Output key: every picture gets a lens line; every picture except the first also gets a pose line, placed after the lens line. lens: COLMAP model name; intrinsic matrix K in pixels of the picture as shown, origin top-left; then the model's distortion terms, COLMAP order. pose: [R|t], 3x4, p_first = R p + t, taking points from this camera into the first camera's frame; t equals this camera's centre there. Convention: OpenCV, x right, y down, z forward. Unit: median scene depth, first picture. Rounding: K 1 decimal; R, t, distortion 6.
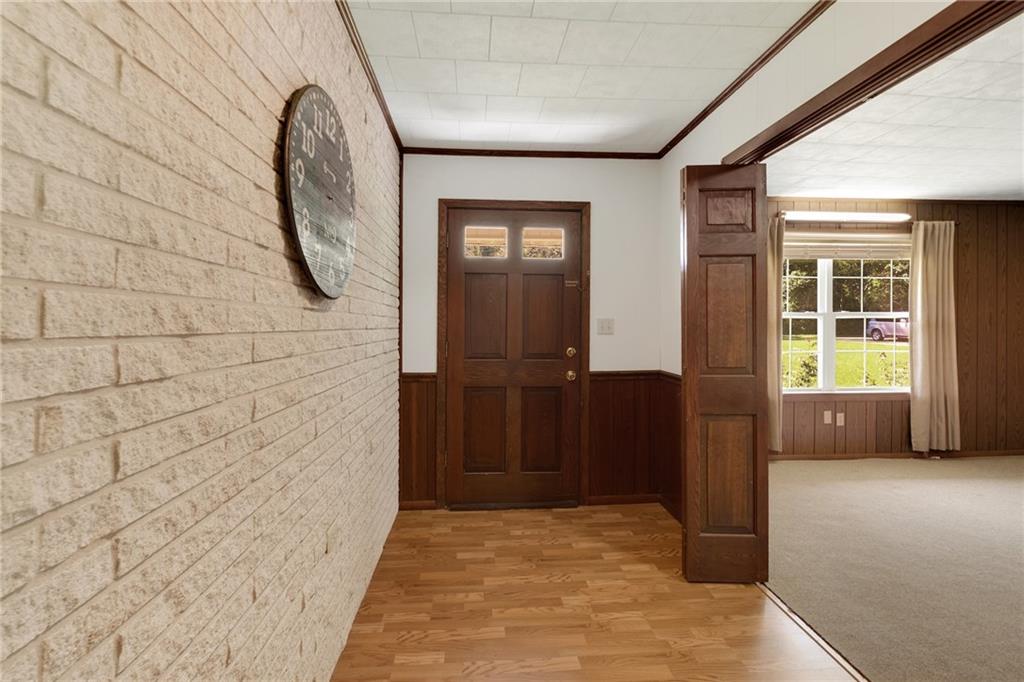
lens RADIAL K [[464.2, 0, 508.1], [0, 464.2, 331.6], [0, 0, 1]] dist [-0.006636, 0.002379]
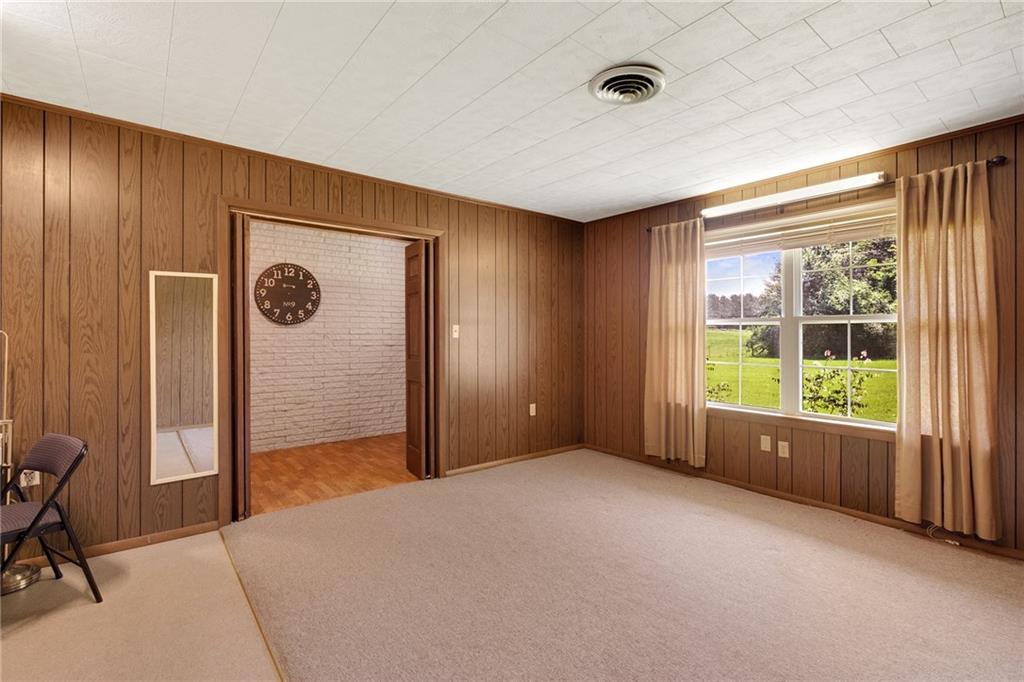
lens RADIAL K [[464.2, 0, 510.4], [0, 464.2, 337.0], [0, 0, 1]] dist [-0.006636, 0.002379]
pose [[0.574606, 0.004943, -0.818415, 1.107043], [-0.002954, 0.999988, 0.003965, -0.007762], [0.818425, 0.000140, 0.574614, 0.146995]]
